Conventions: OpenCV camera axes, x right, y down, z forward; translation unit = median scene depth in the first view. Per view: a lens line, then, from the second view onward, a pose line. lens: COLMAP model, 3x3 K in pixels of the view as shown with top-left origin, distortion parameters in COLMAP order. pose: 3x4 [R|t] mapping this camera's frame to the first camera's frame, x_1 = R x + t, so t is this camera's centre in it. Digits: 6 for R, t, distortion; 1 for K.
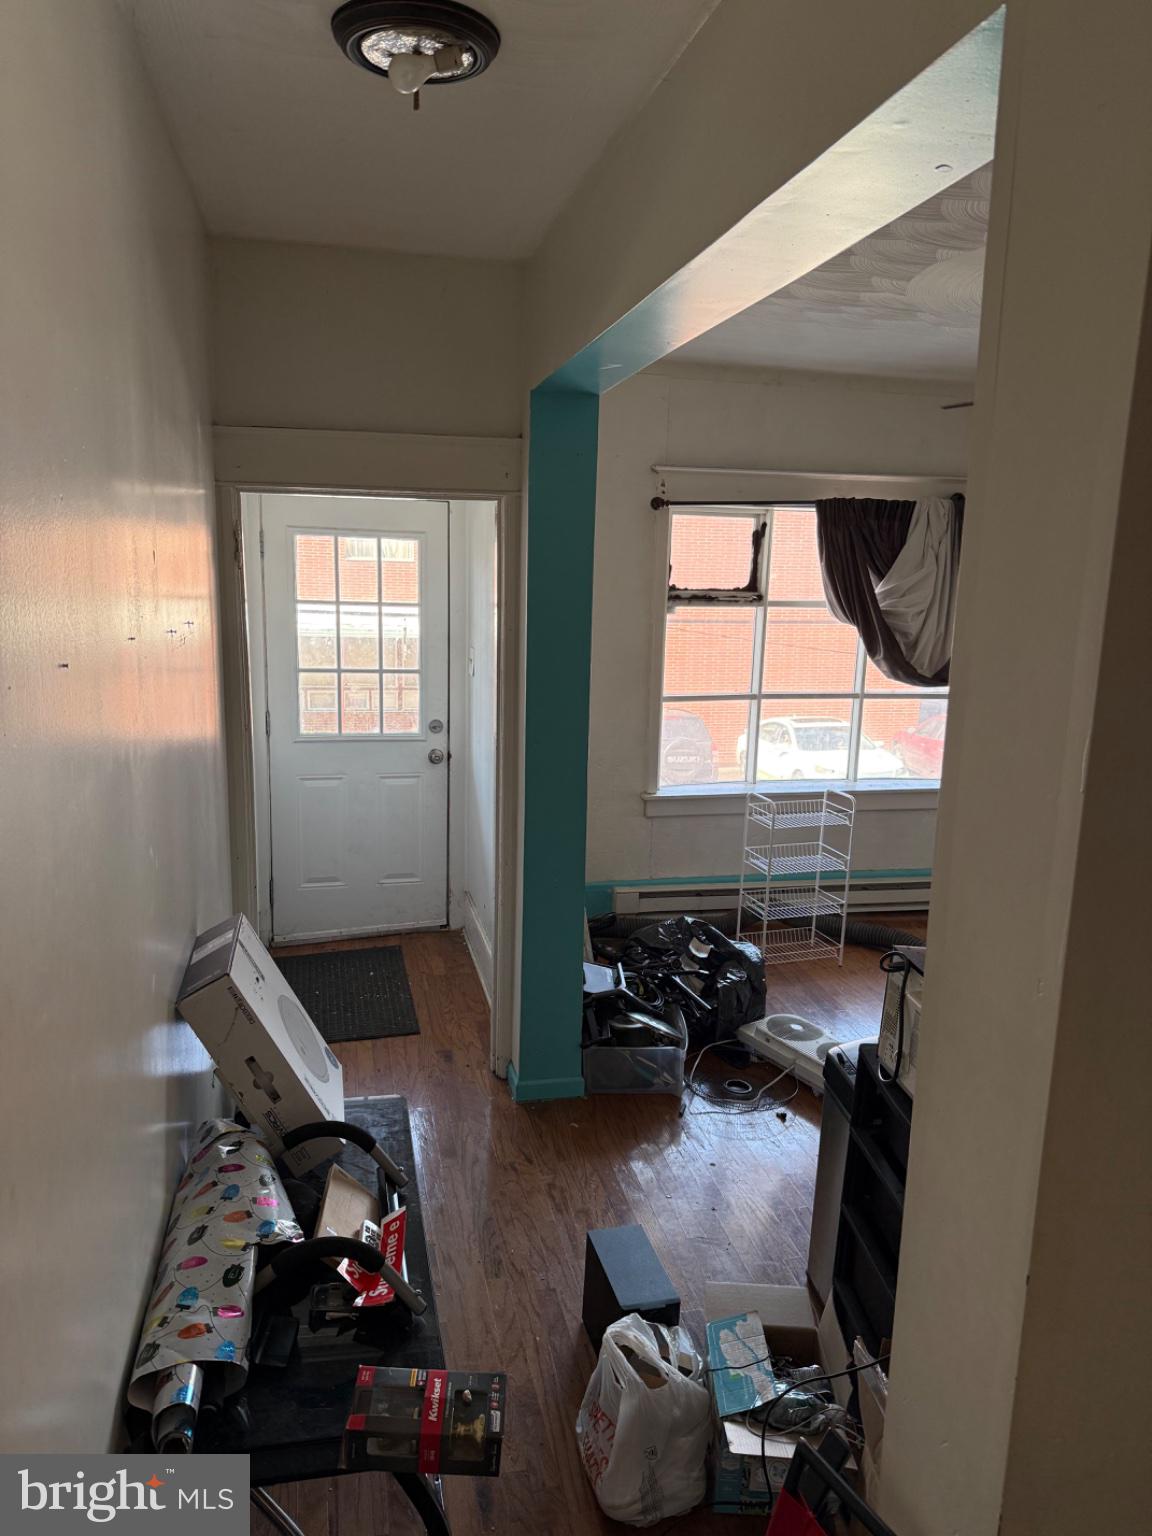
lens RADIAL K [[1084.3, 0, 571.7], [0, 1084.3, 774.3], [0, 0, 1]] dist [0.003652, -0.007546]
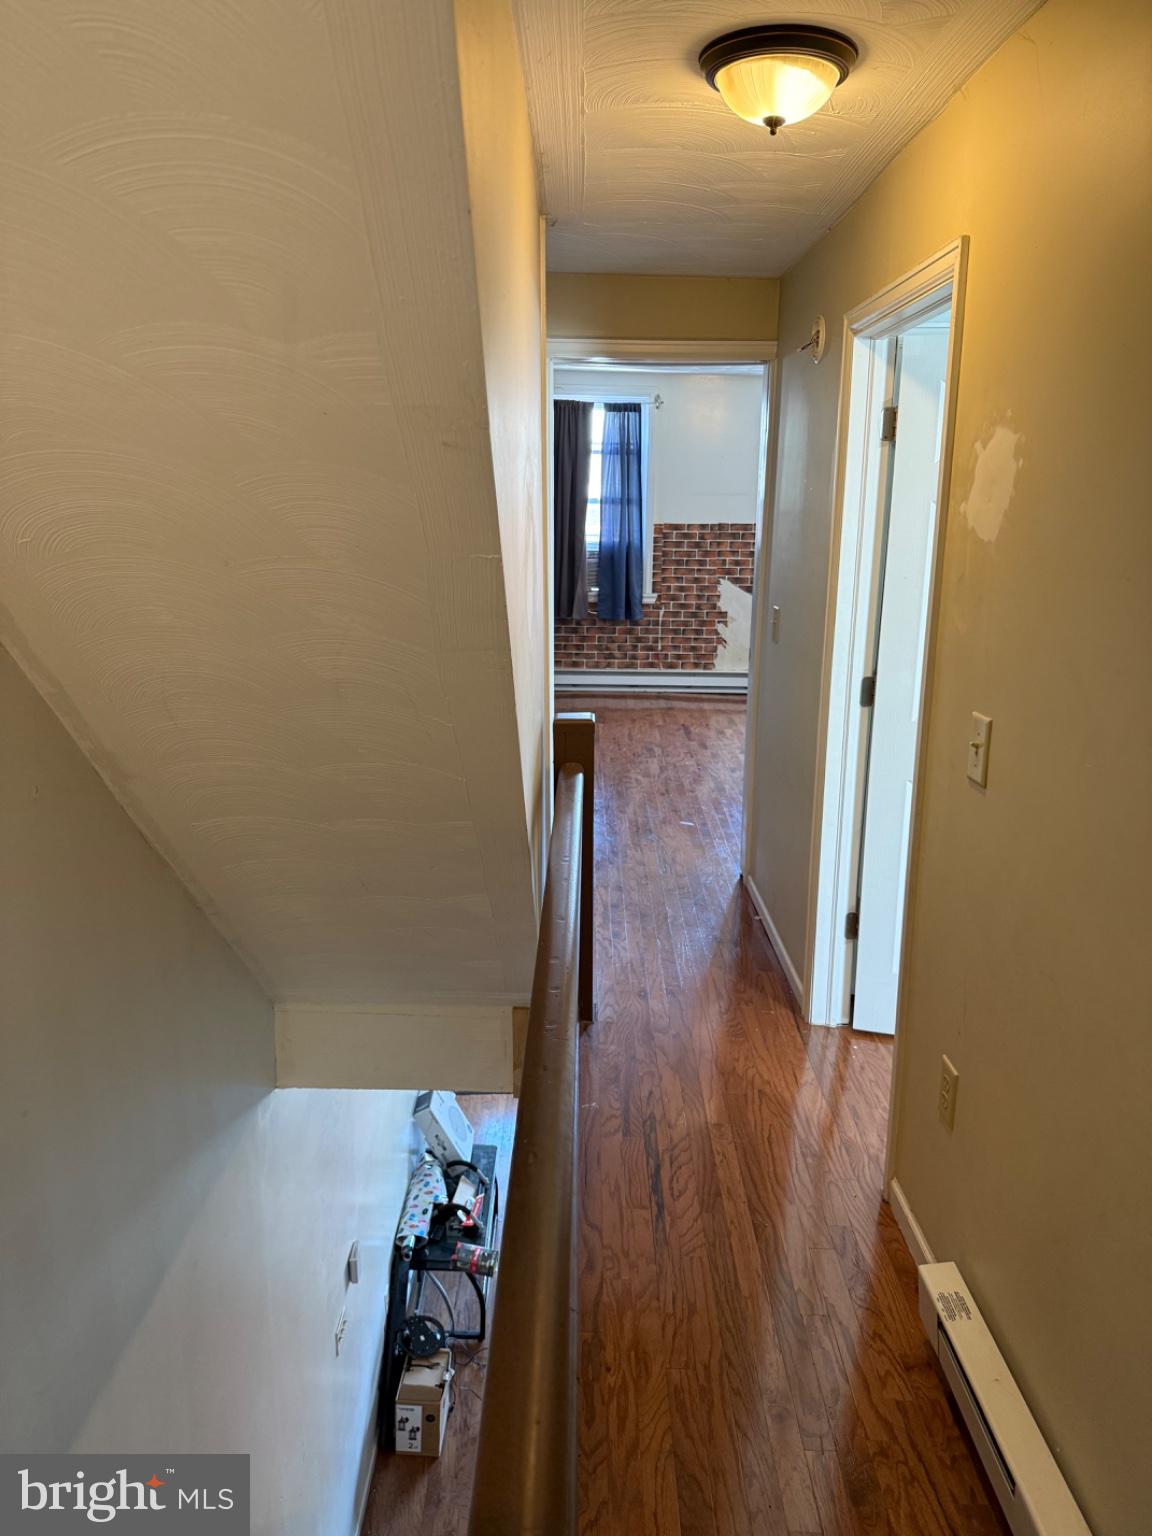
lens RADIAL K [[1084.3, 0, 576.4], [0, 1084.3, 769.2], [0, 0, 1]] dist [0.003652, -0.007546]
pose [[0.975026, 0.039670, -0.218518, 0.755169], [-0.027663, 0.997949, 0.057733, -1.019856], [0.220360, -0.050246, 0.974124, -1.925108]]
